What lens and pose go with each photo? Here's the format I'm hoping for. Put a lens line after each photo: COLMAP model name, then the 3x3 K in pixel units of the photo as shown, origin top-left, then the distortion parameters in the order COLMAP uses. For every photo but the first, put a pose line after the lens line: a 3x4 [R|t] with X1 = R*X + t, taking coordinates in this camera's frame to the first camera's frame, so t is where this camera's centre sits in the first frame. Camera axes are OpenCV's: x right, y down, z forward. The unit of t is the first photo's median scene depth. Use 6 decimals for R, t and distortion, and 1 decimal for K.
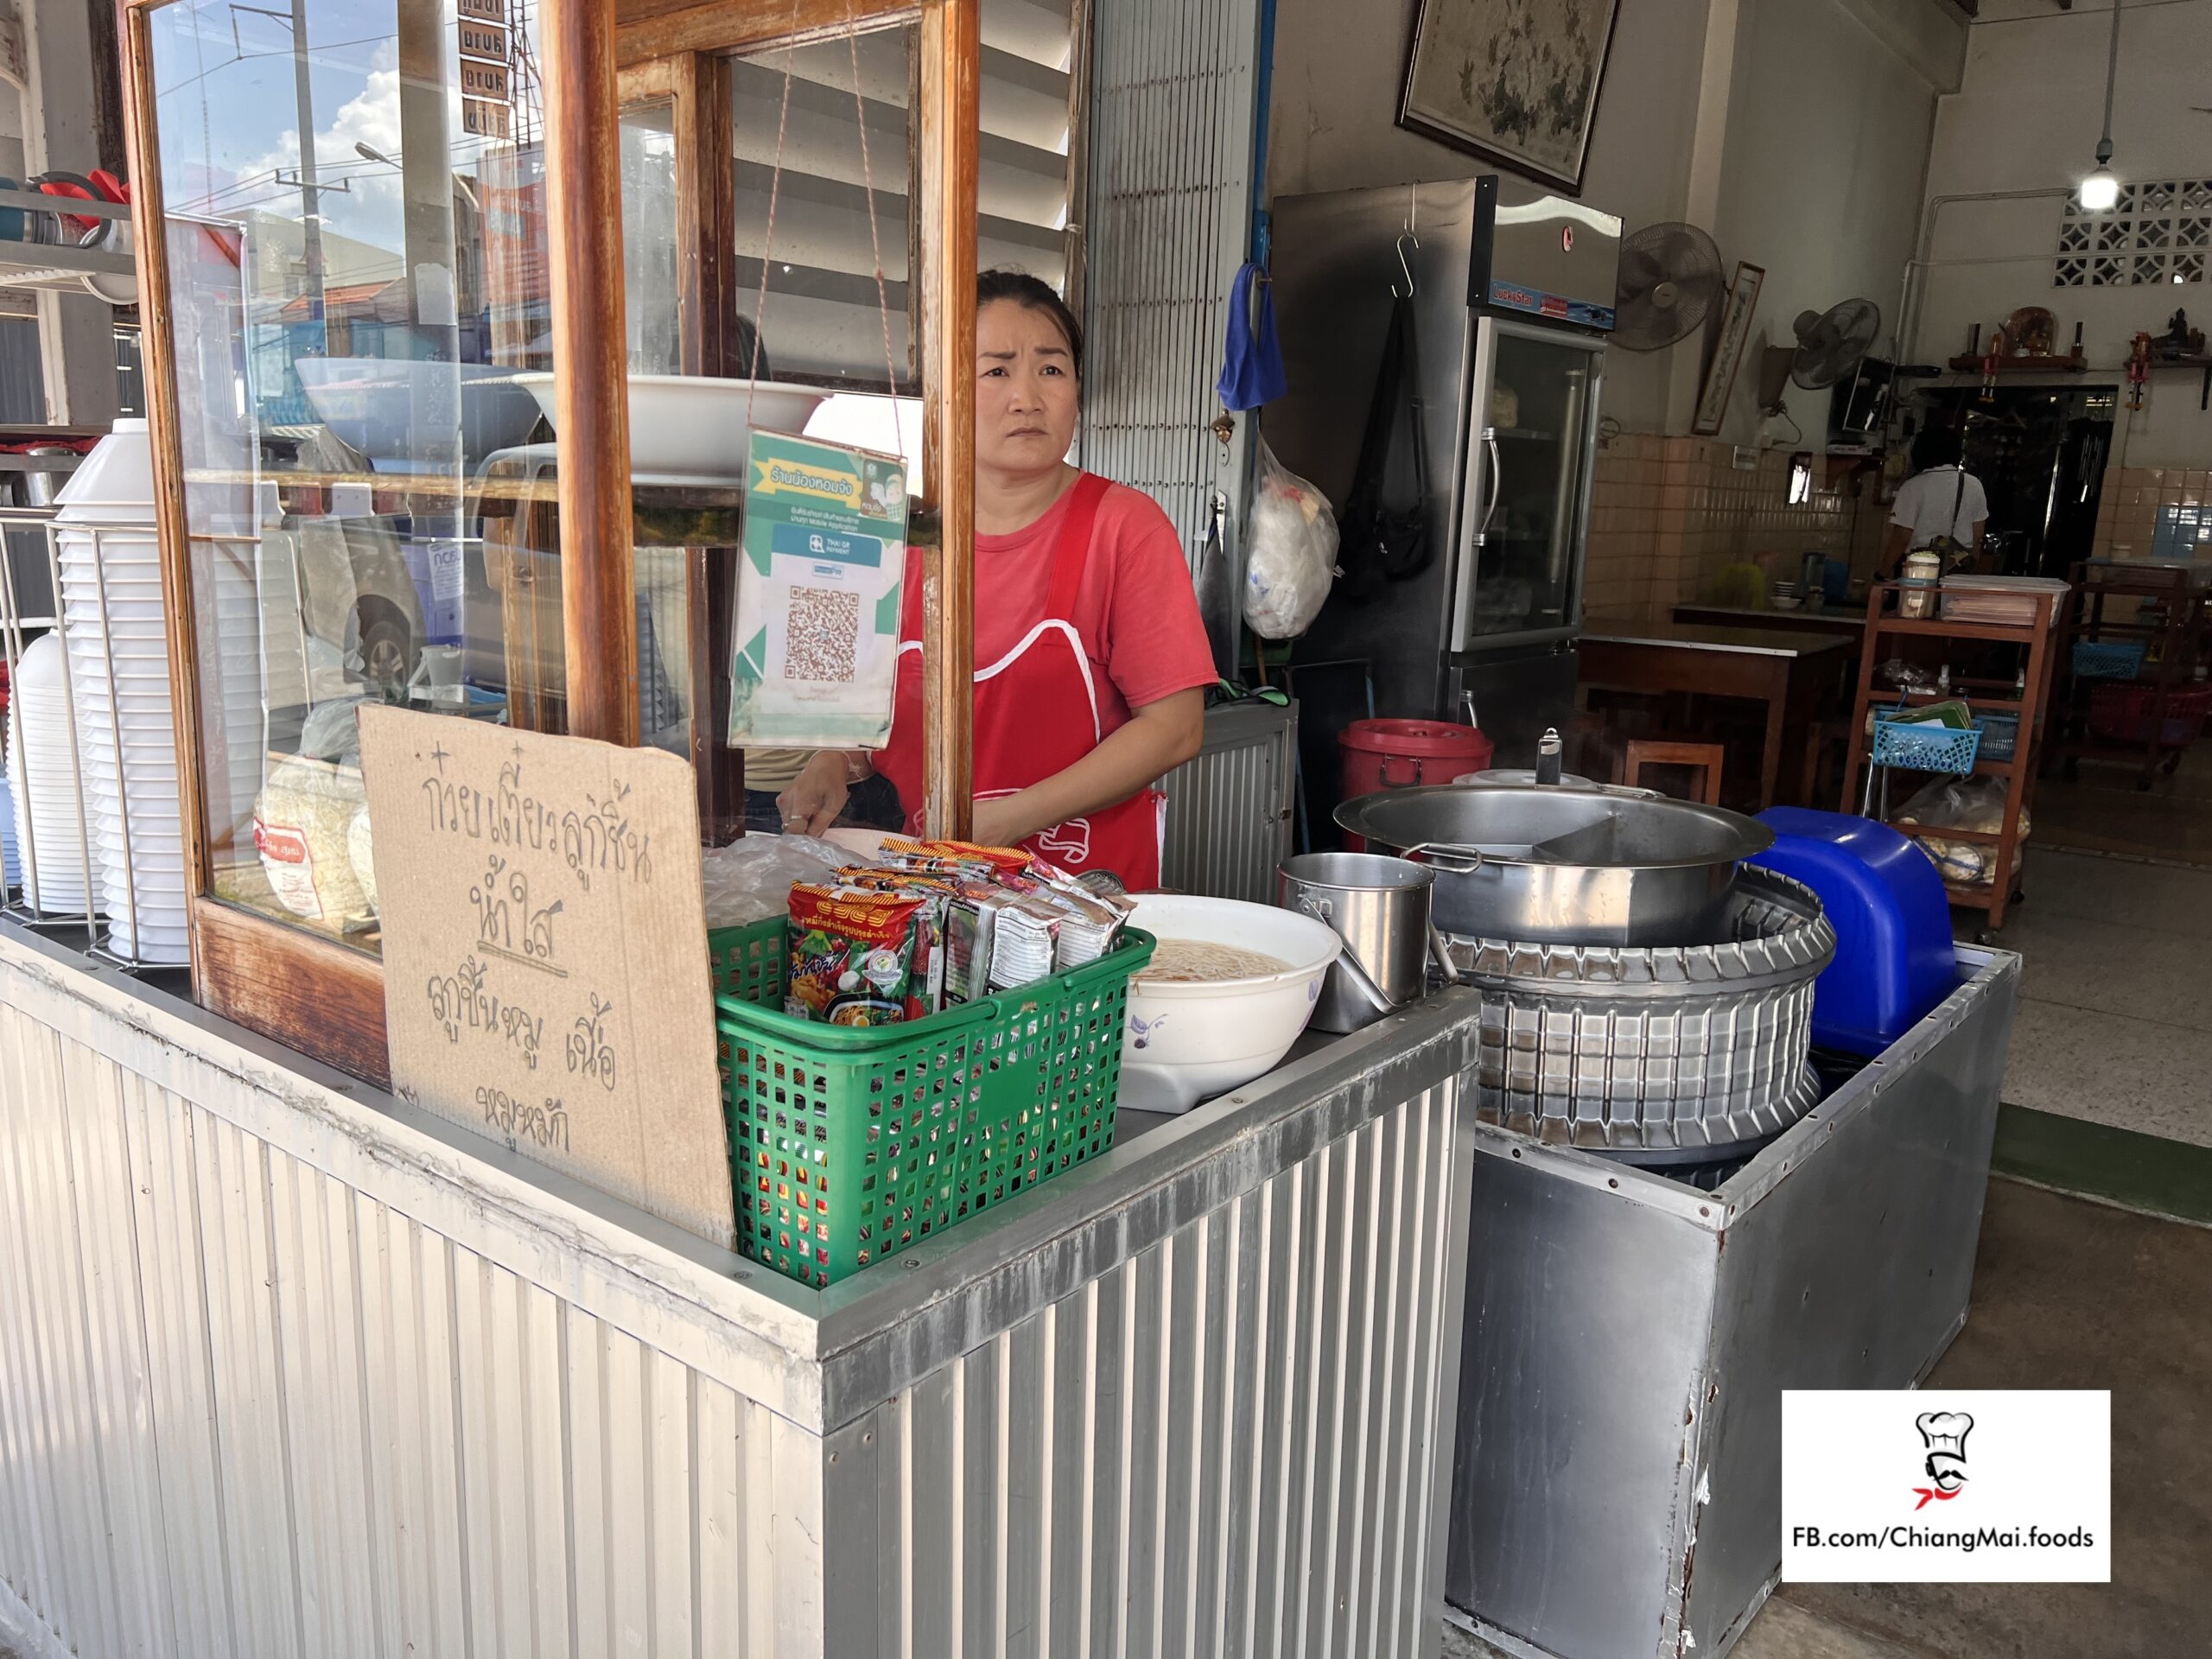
lens RADIAL K [[1685.7, 0, 1060.8], [0, 1685.7, 822.6], [0, 0, 1]] dist [0.001223, -0.008082]
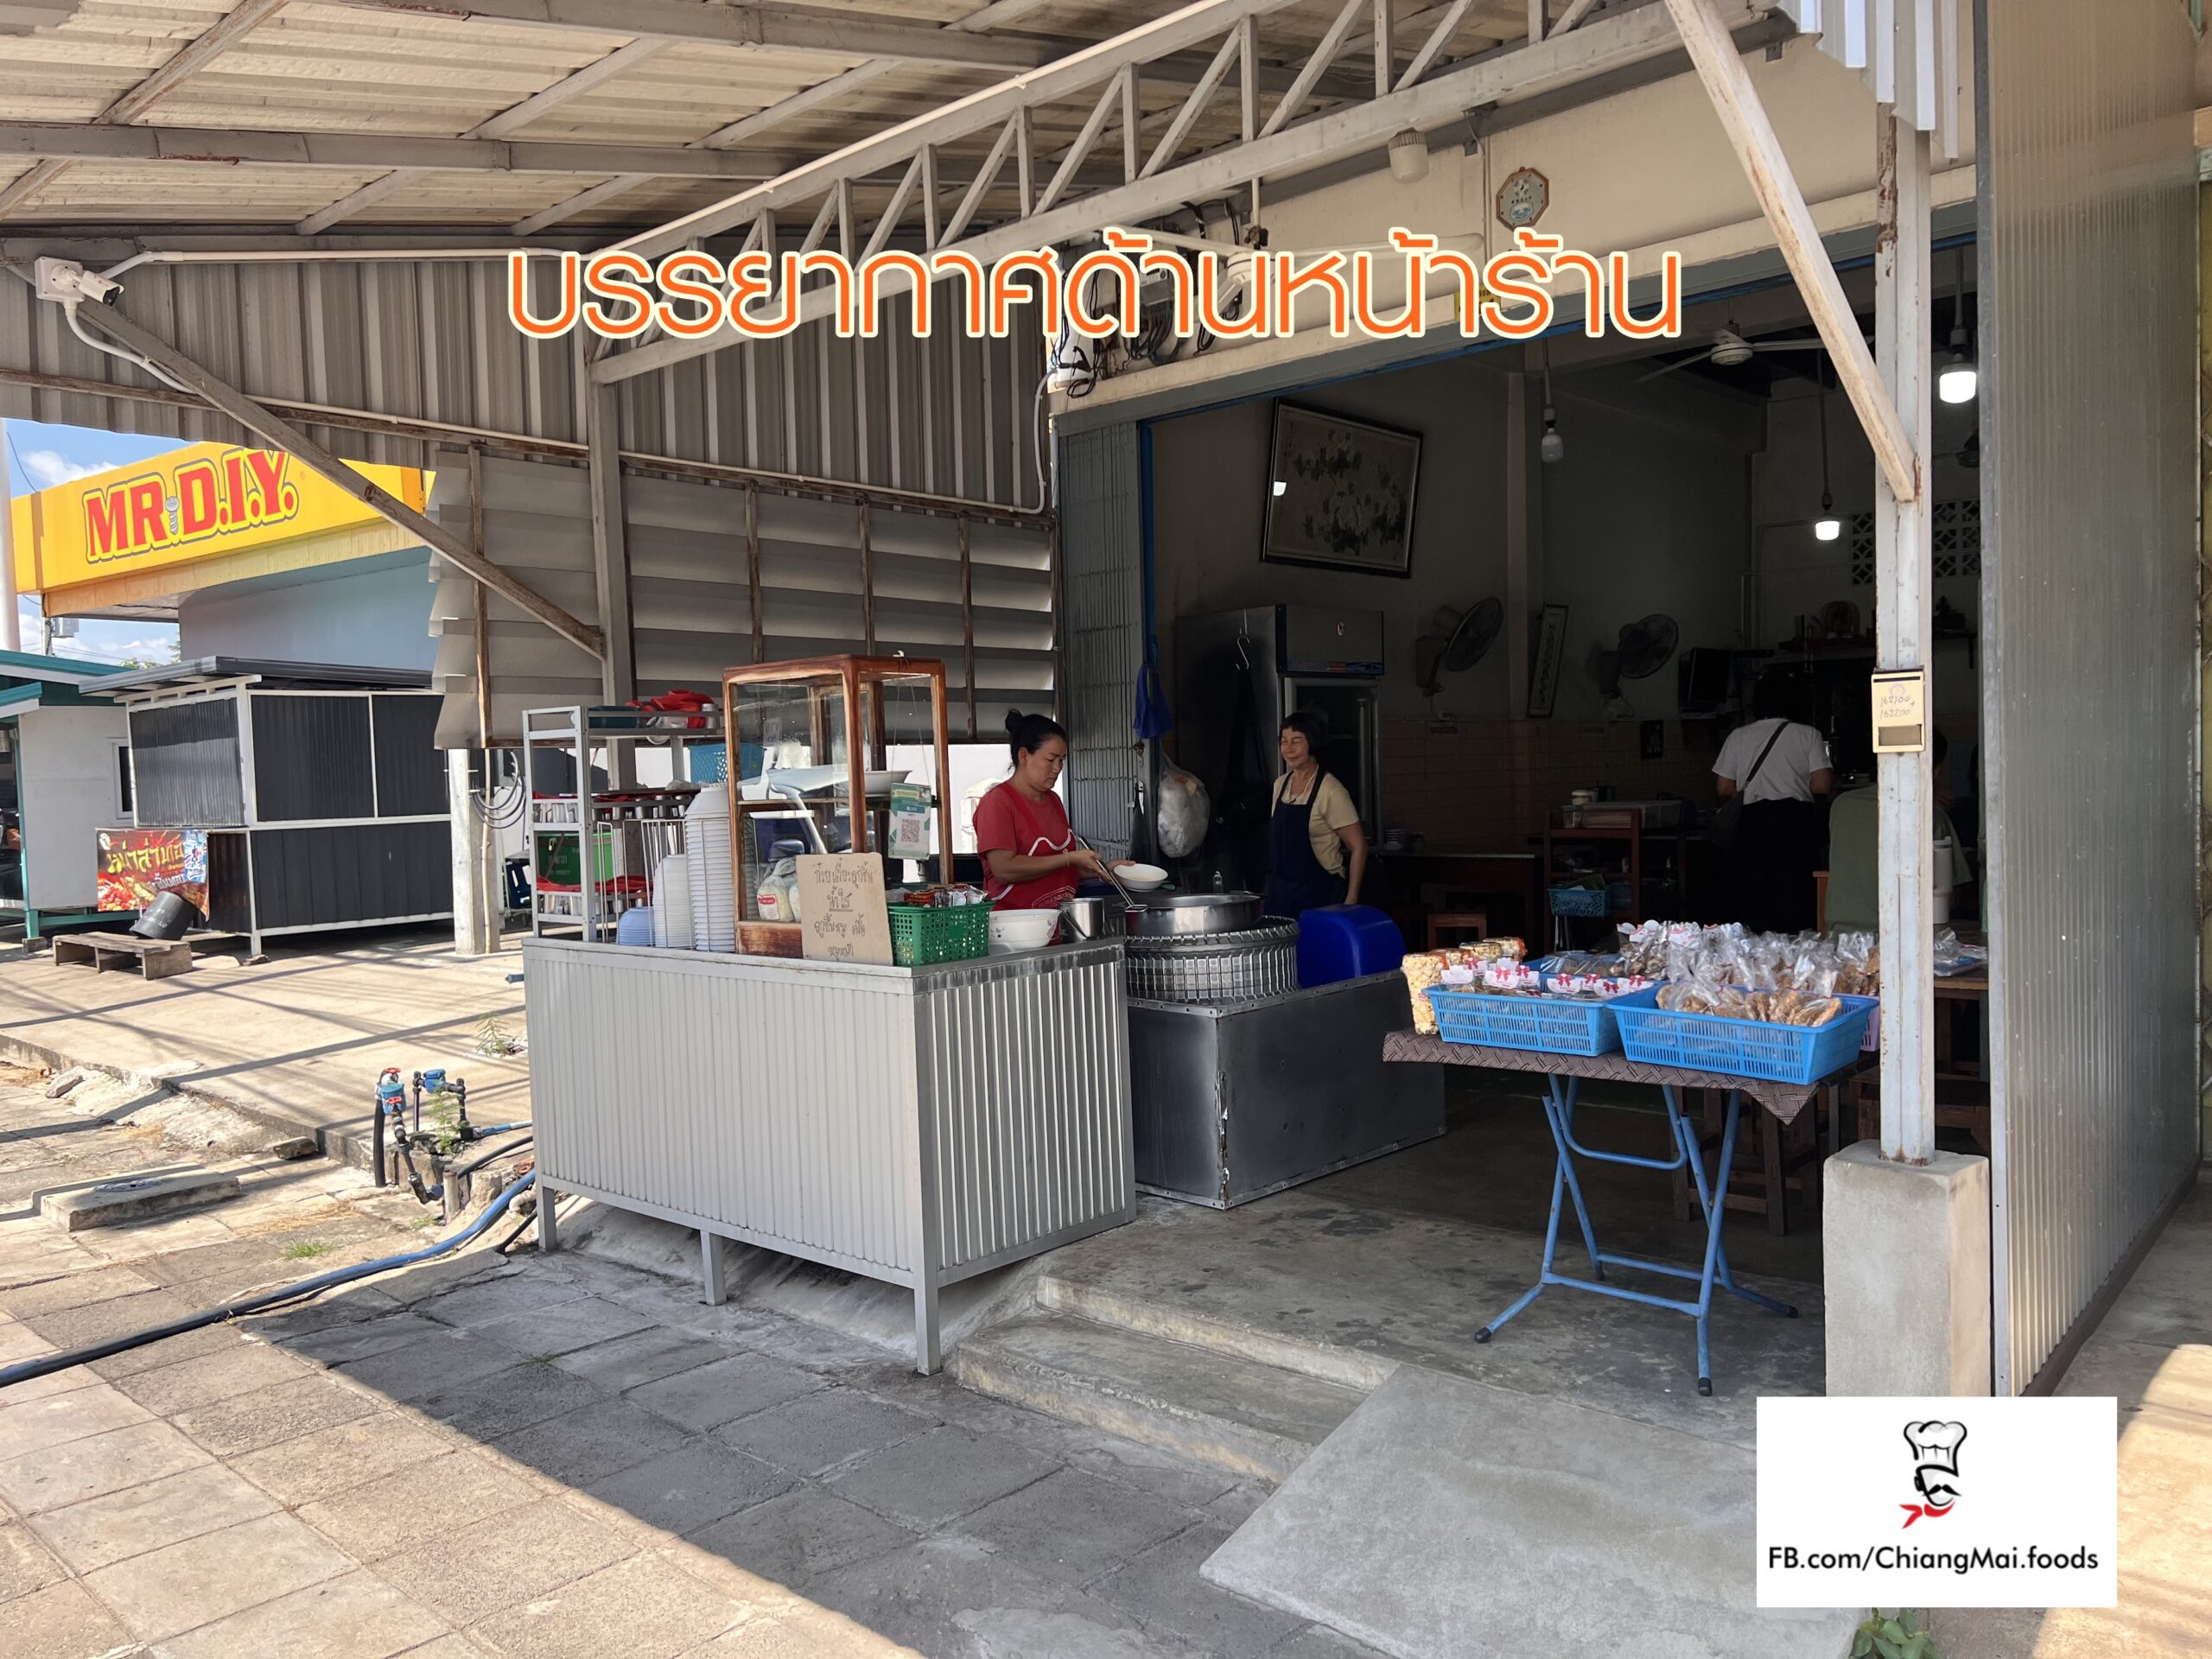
lens RADIAL K [[1685.7, 0, 1060.8], [0, 1685.7, 822.6], [0, 0, 1]] dist [0.001223, -0.008082]
pose [[0.995265, -0.059166, -0.077122, 0.151627], [0.045326, 0.984360, -0.170238, 0.164317], [0.085988, 0.165937, 0.982380, -0.841953]]
